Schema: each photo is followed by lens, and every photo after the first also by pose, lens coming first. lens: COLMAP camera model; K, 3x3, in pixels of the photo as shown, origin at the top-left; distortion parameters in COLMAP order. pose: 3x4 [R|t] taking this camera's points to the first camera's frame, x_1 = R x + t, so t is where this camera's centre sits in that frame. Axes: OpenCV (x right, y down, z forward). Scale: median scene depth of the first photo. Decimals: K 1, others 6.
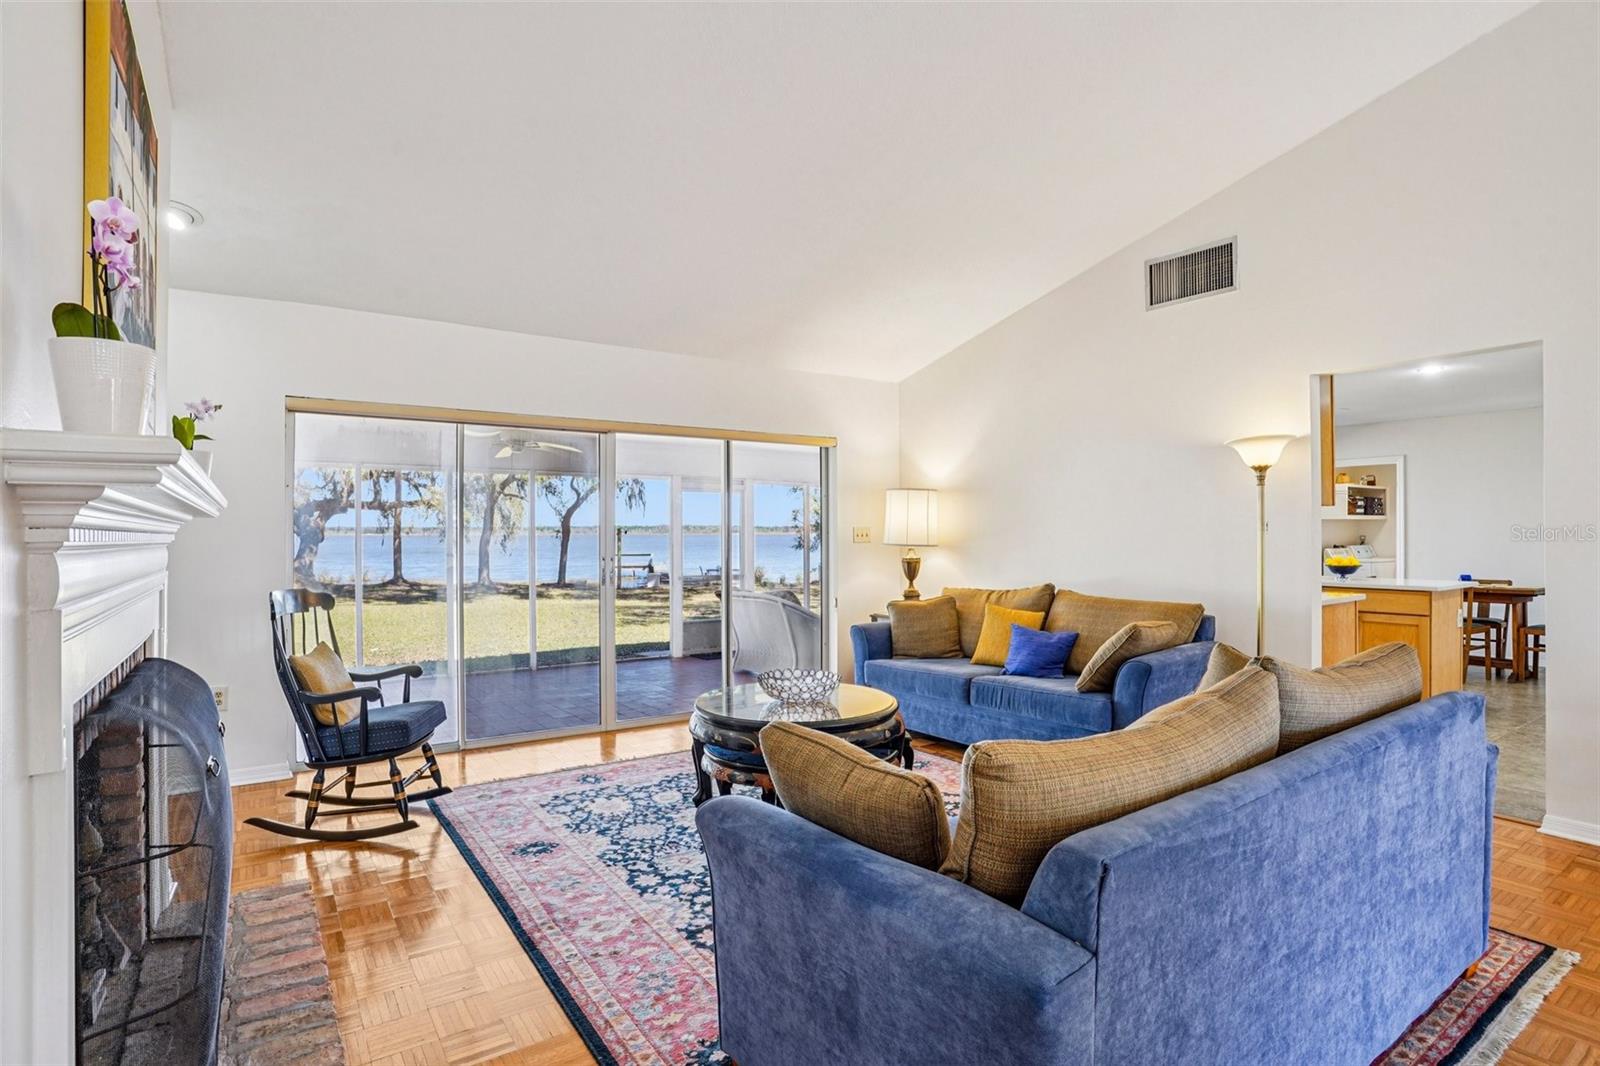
lens RADIAL K [[803.9, 0, 790.1], [0, 803.9, 532.5], [0, 0, 1]] dist [-0.058138, 0.017120]
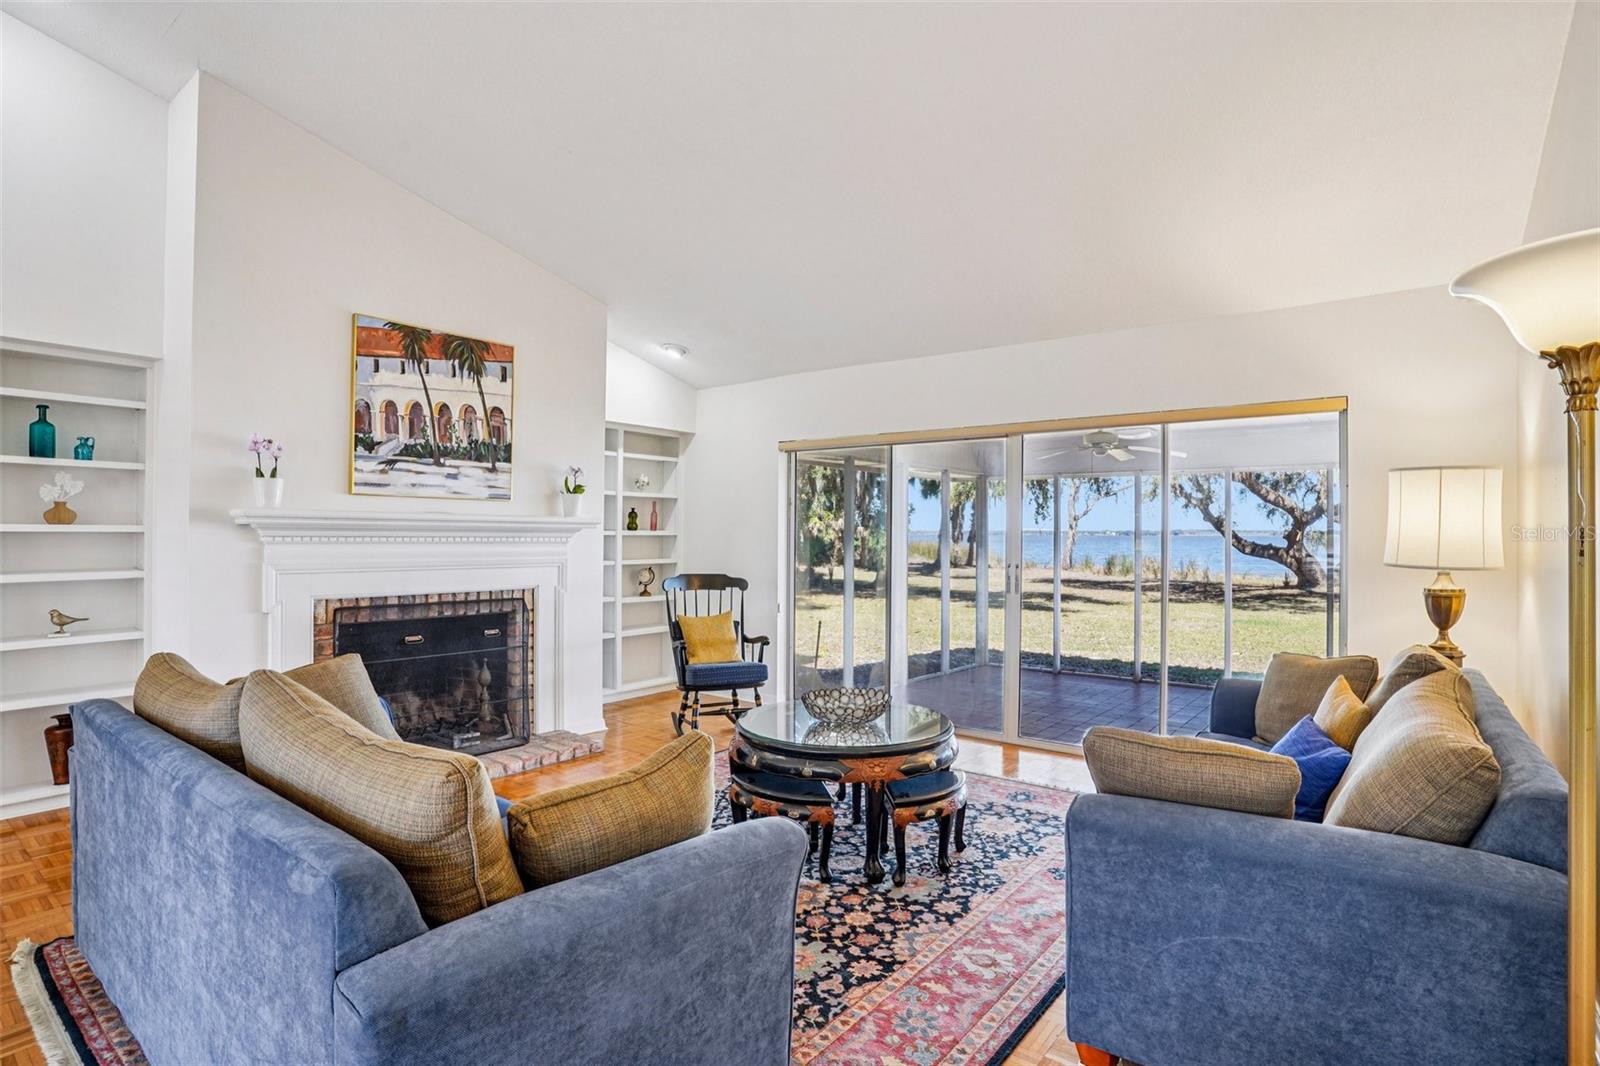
lens RADIAL K [[803.9, 0, 787.3], [0, 803.9, 530.0], [0, 0, 1]] dist [-0.058138, 0.017120]
pose [[0.289346, 0.000177, -0.957224, 0.749659], [-0.002765, 0.999996, -0.000651, -0.011410], [0.957220, 0.002835, 0.289346, 0.568861]]
